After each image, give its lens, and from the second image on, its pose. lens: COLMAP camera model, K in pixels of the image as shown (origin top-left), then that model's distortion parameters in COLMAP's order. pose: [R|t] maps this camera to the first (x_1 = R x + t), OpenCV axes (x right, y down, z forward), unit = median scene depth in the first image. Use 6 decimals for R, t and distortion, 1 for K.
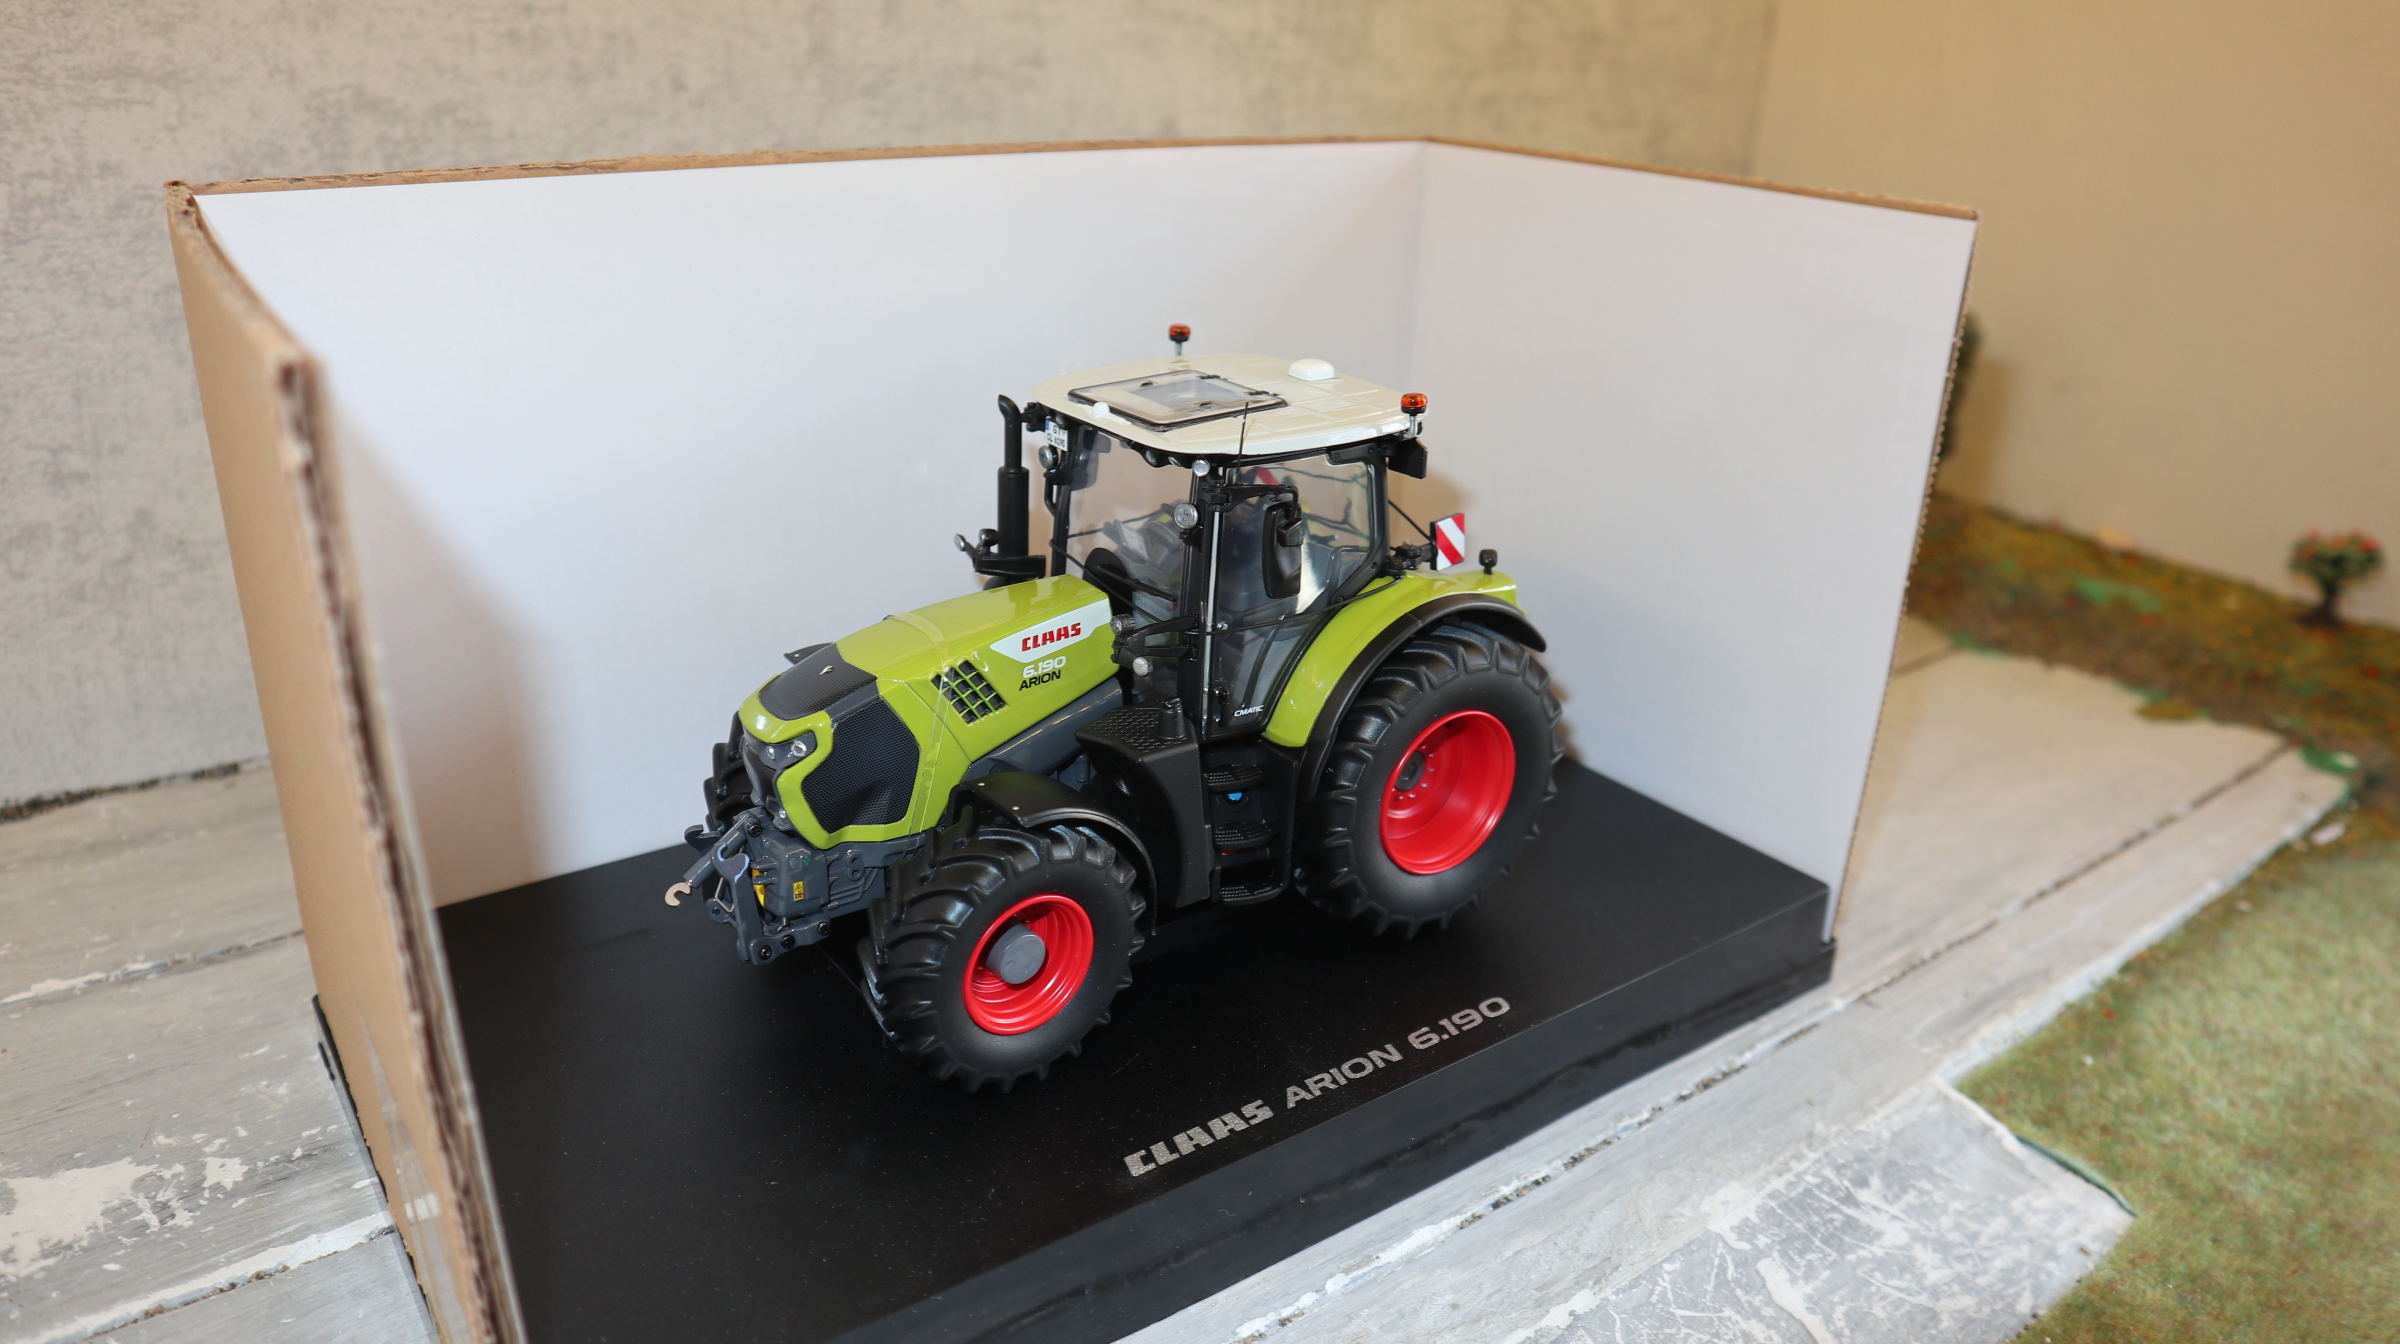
lens RADIAL K [[1747.6, 0, 1220.7], [0, 1747.6, 676.3], [0, 0, 1]] dist [-0.129807, 0.110818]
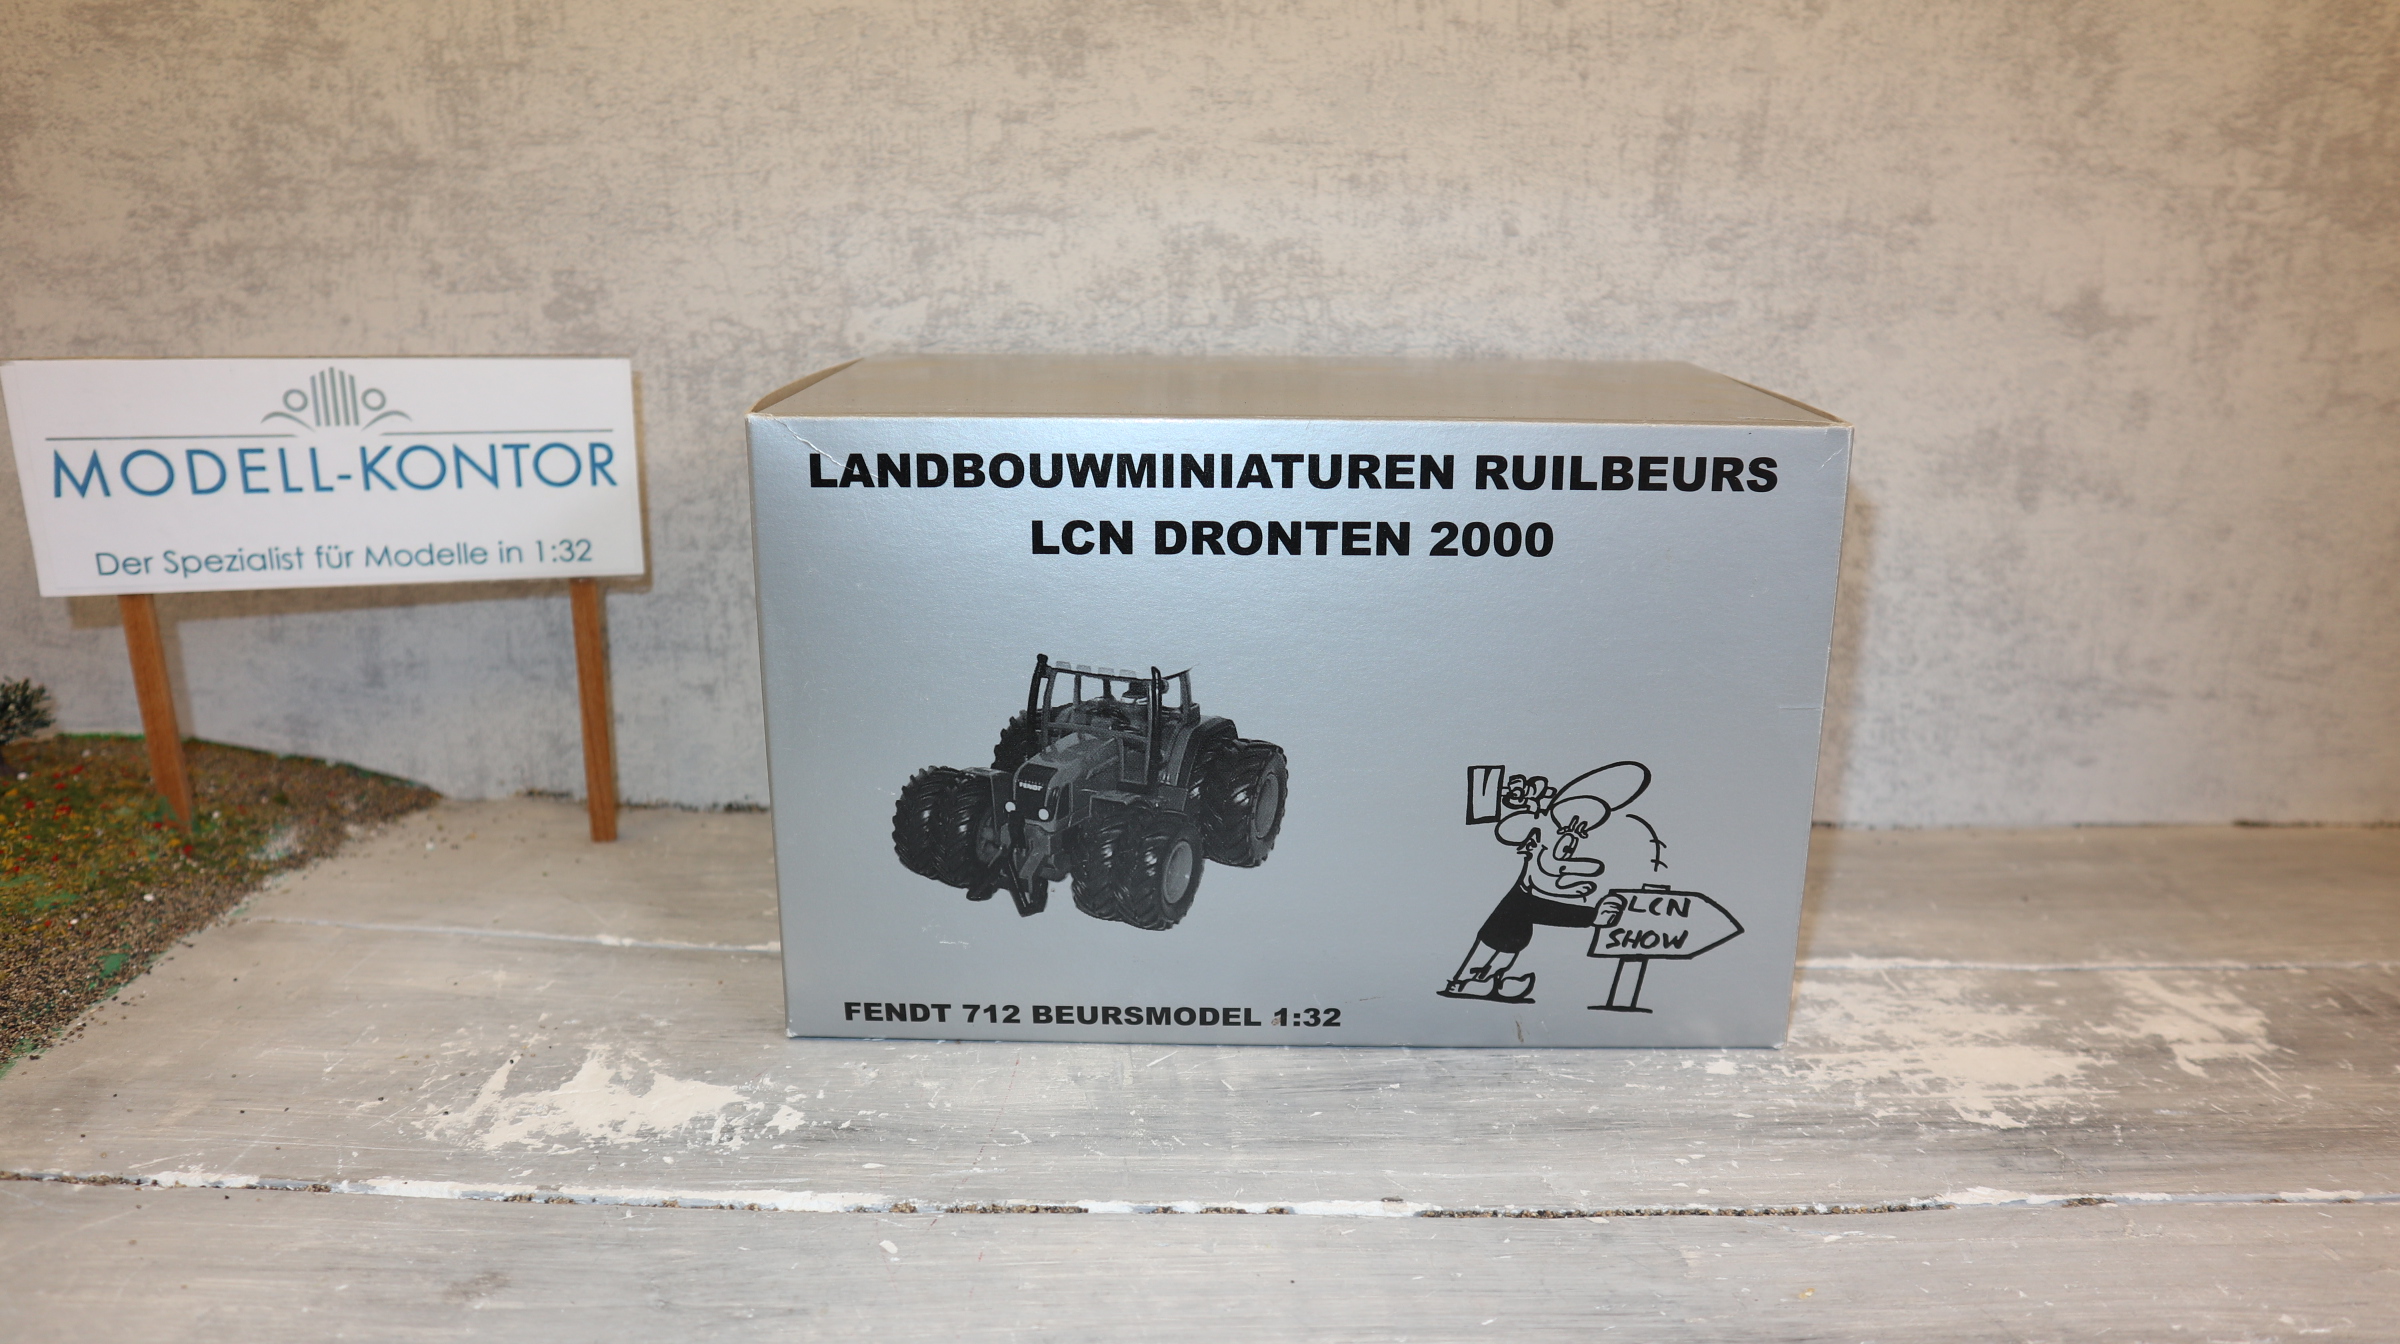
lens RADIAL K [[1805.2, 0, 1200.0], [0, 1805.2, 672.0], [0, 0, 1]] dist [-0.105905, 0.082504]
pose [[0.787772, 0.121009, -0.603964, 0.252959], [-0.210778, 0.974278, -0.079721, 0.034332], [0.578782, 0.190104, 0.793015, 0.136429]]
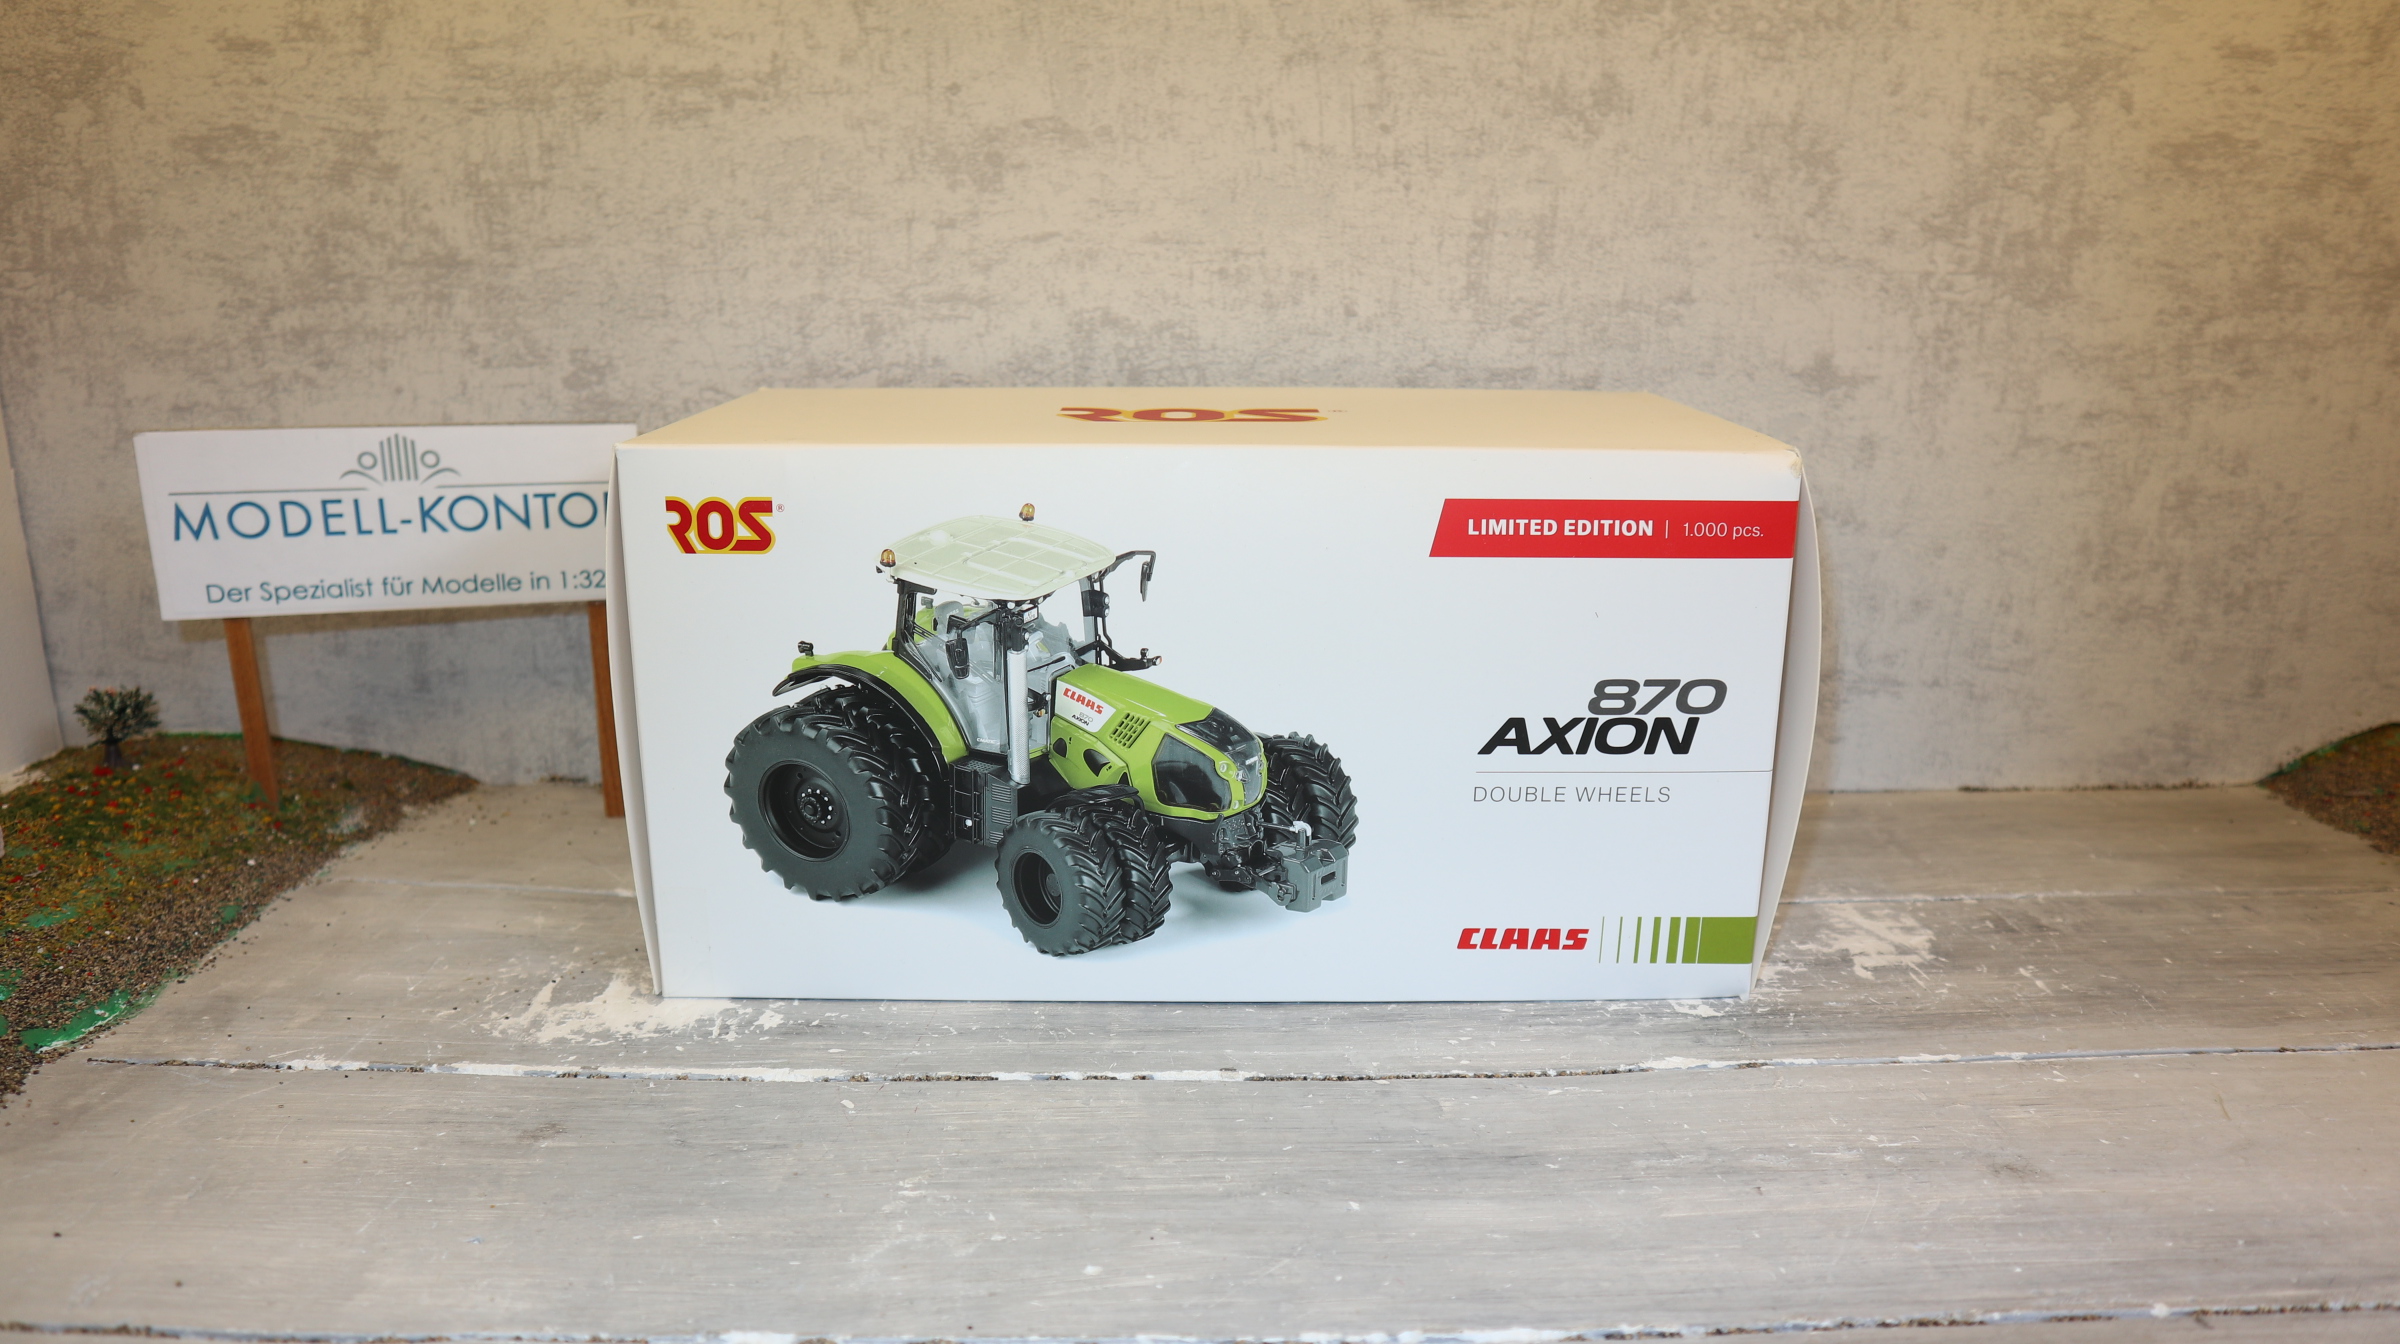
lens RADIAL K [[1805.2, 0, 1200.0], [0, 1805.2, 672.0], [0, 0, 1]] dist [-0.105905, 0.082504]
pose [[0.797621, 0.112166, -0.592638, 0.487334], [-0.200299, 0.976054, -0.084846, 0.048386], [0.568930, 0.186380, 0.800988, -0.066504]]
